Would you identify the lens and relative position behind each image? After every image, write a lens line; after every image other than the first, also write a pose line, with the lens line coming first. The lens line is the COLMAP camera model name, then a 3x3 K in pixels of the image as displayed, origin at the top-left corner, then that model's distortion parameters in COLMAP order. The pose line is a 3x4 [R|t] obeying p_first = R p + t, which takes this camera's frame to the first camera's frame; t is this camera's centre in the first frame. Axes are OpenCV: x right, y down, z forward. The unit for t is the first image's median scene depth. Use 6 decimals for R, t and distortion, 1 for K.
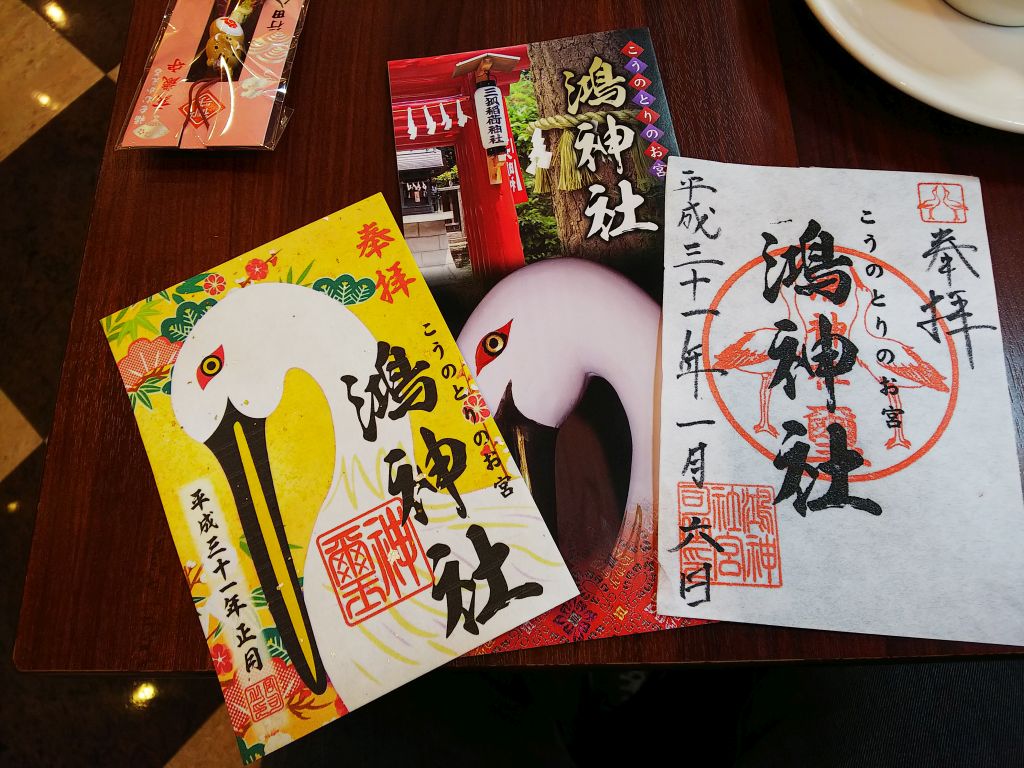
lens RADIAL K [[664.9, 0, 512.0], [0, 664.9, 384.0], [0, 0, 1]] dist [0.007087, -0.000757]
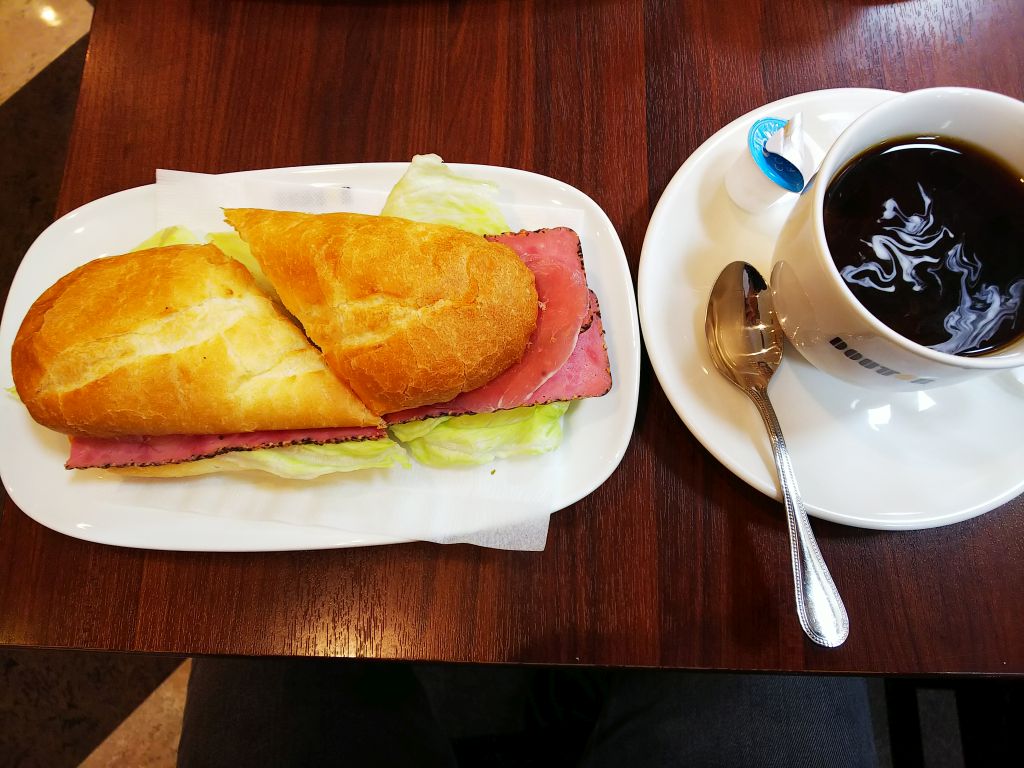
lens RADIAL K [[664.9, 0, 512.0], [0, 664.9, 384.0], [0, 0, 1]] dist [0.007087, -0.000757]
pose [[0.998964, 0.043021, -0.014857, 0.109738], [-0.041497, 0.994988, 0.090981, -0.094803], [0.018696, -0.090270, 0.995742, -0.086673]]
